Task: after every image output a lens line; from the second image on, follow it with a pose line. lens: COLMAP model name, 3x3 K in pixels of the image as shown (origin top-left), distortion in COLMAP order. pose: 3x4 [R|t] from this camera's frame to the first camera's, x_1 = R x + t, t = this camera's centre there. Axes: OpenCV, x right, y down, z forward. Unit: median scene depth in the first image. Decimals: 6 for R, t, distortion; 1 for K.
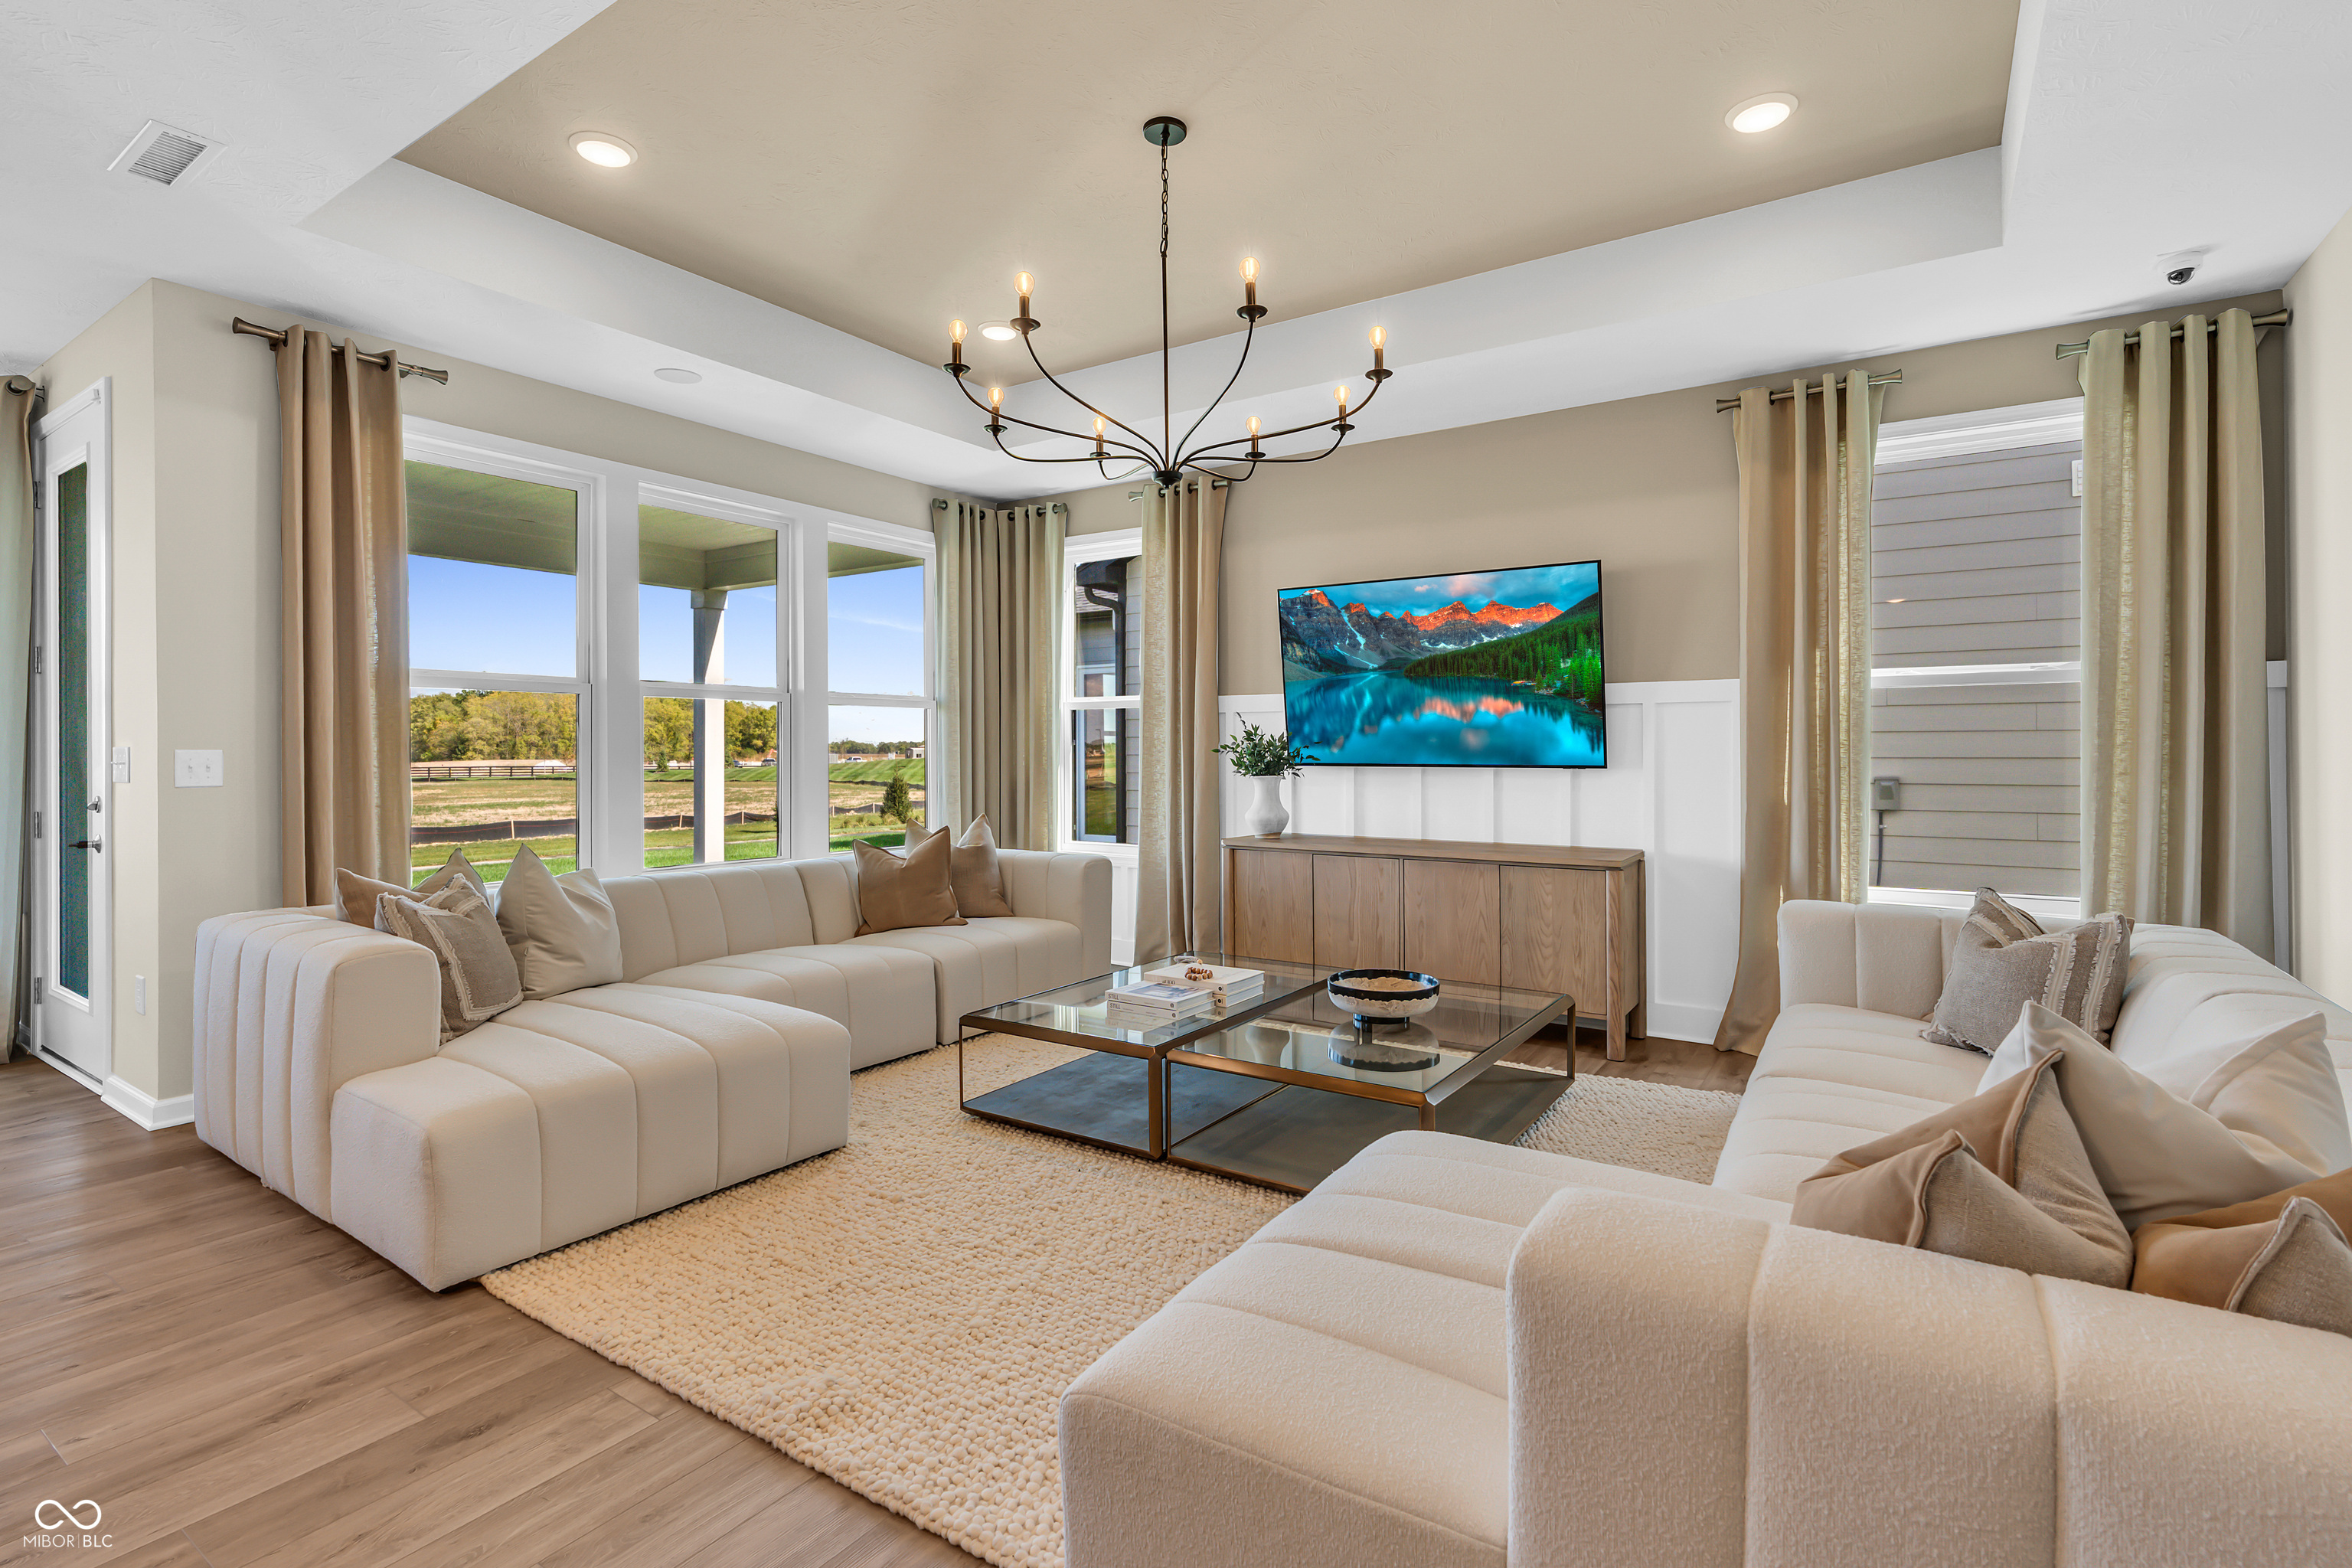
lens RADIAL K [[1086.1, 0, 1187.5], [0, 1086.1, 759.5], [0, 0, 1]] dist [-0.015812, 0.002990]
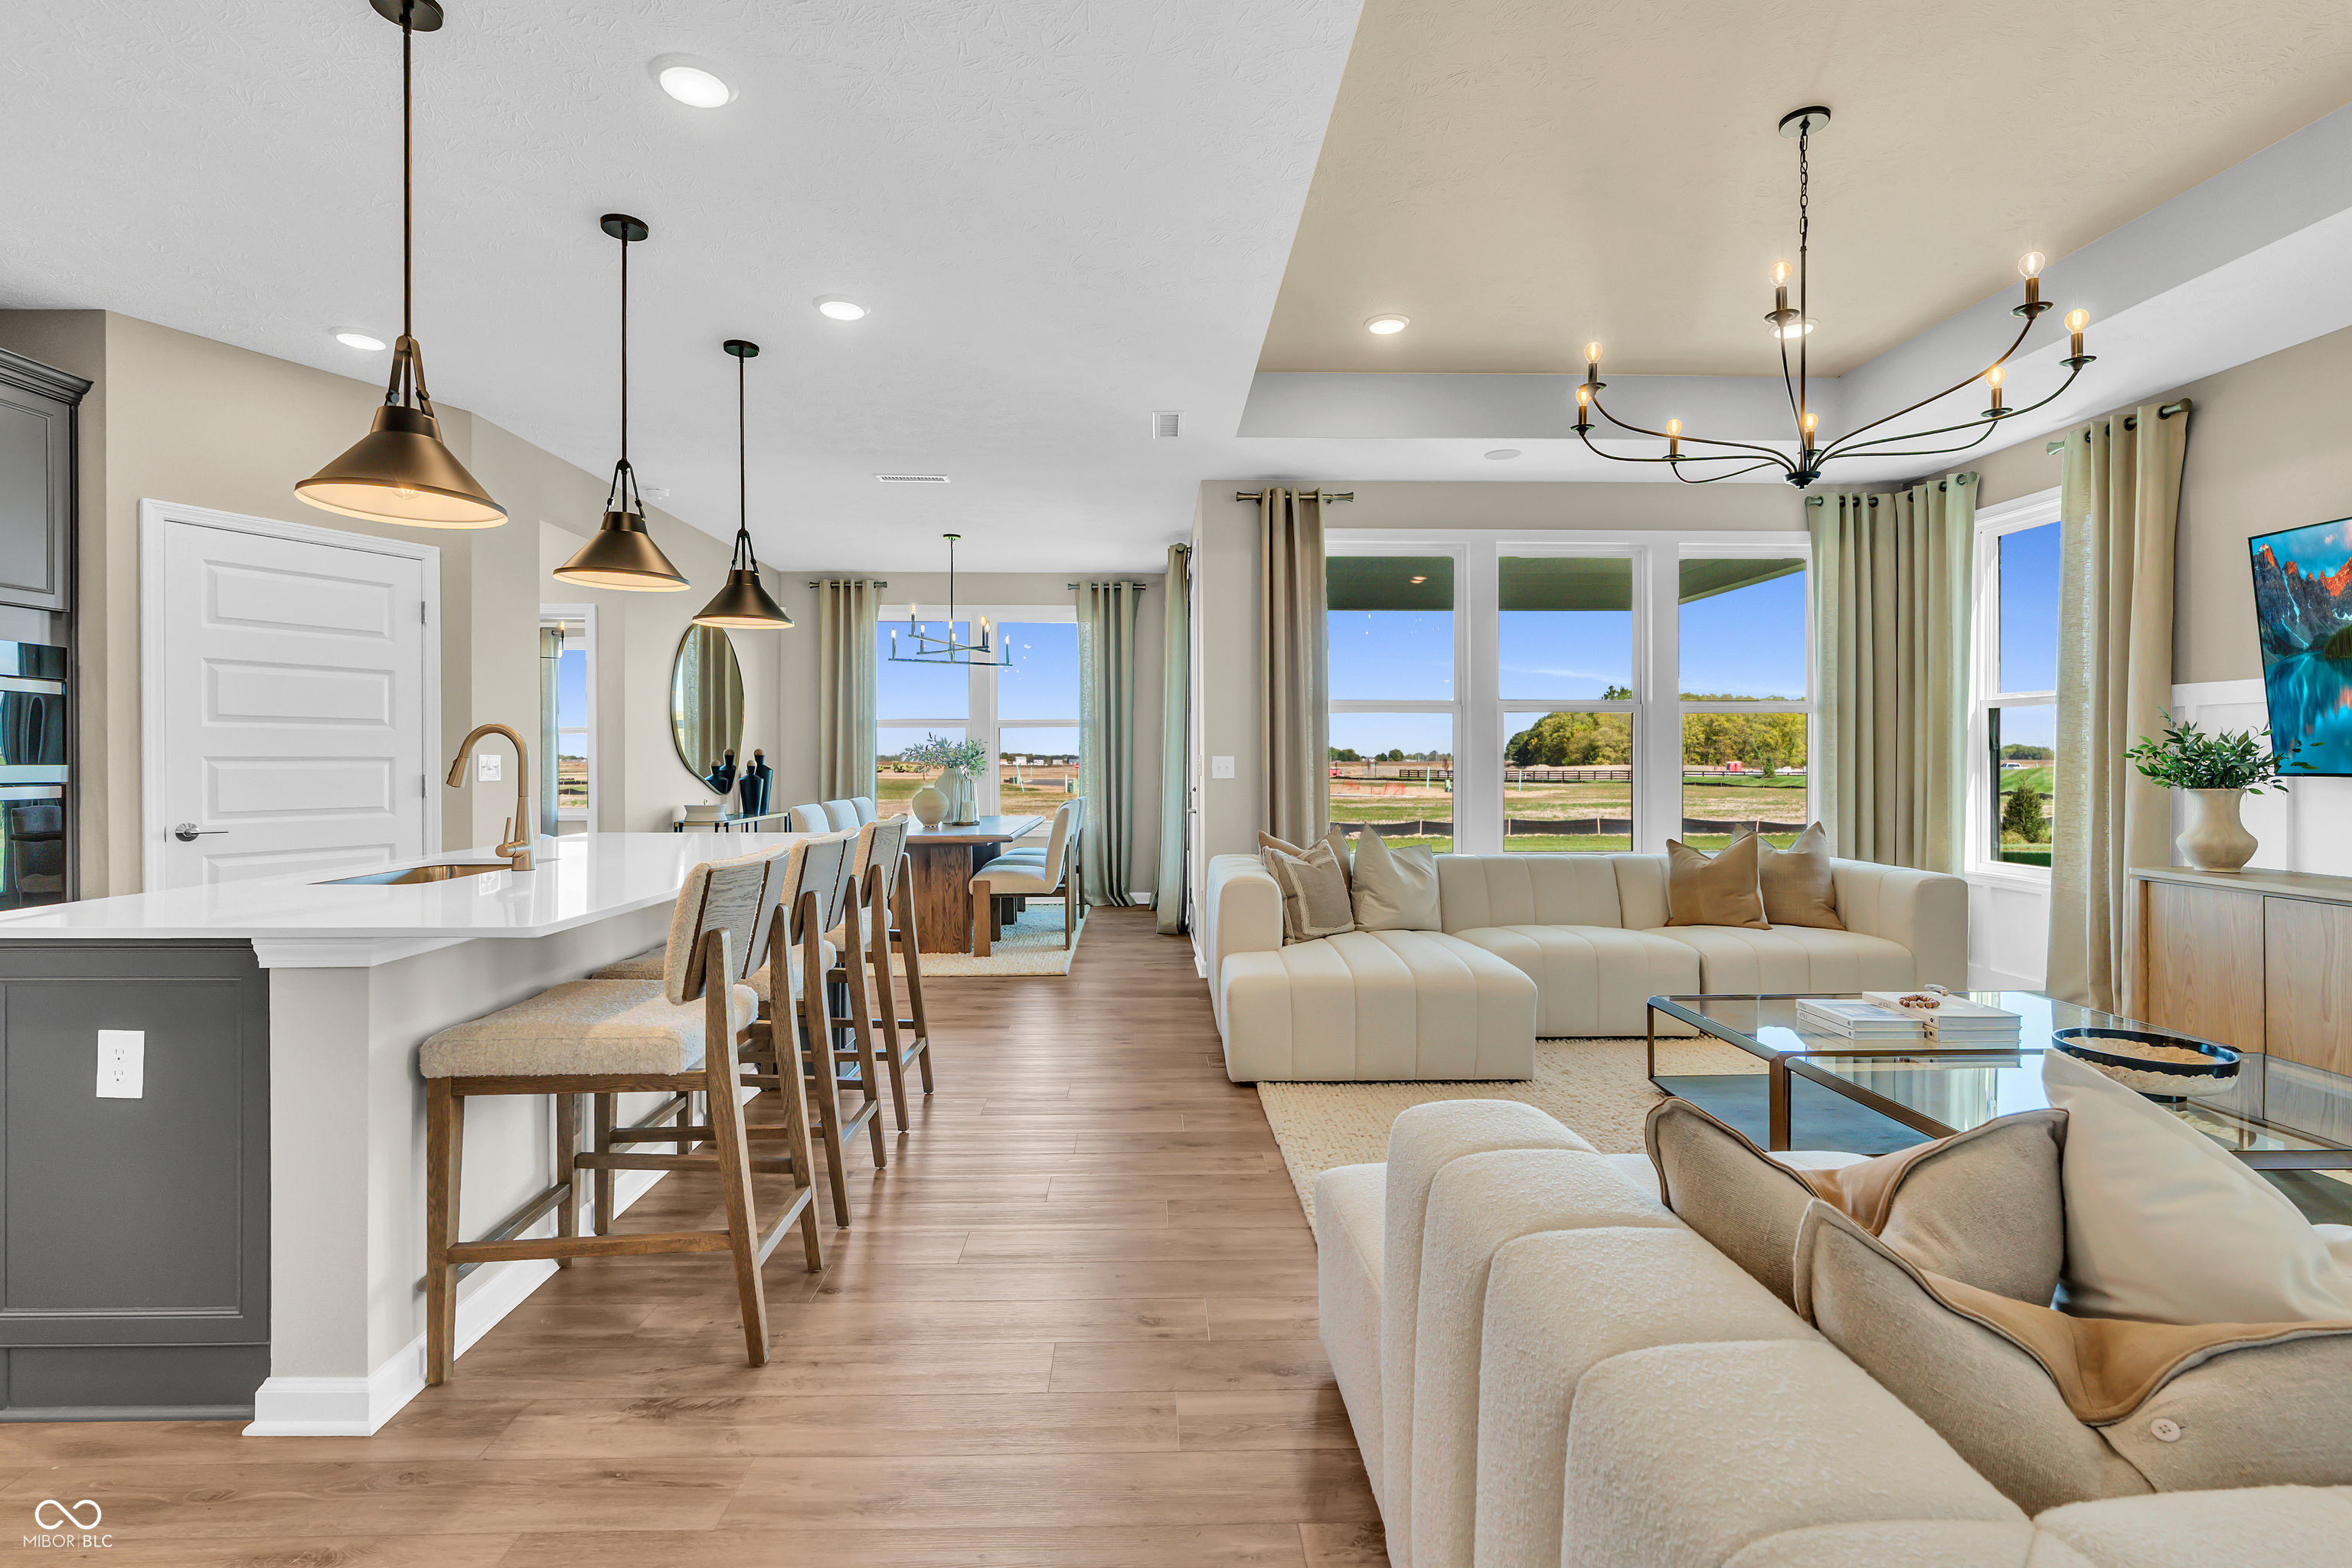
lens RADIAL K [[1086.1, 0, 1201.2], [0, 1086.1, 775.6], [0, 0, 1]] dist [-0.015812, 0.002990]
pose [[0.587190, 0.012940, -0.809345, 0.266044], [-0.005284, 0.999912, 0.012153, 0.000550], [0.809432, -0.002859, 0.587207, -0.009972]]
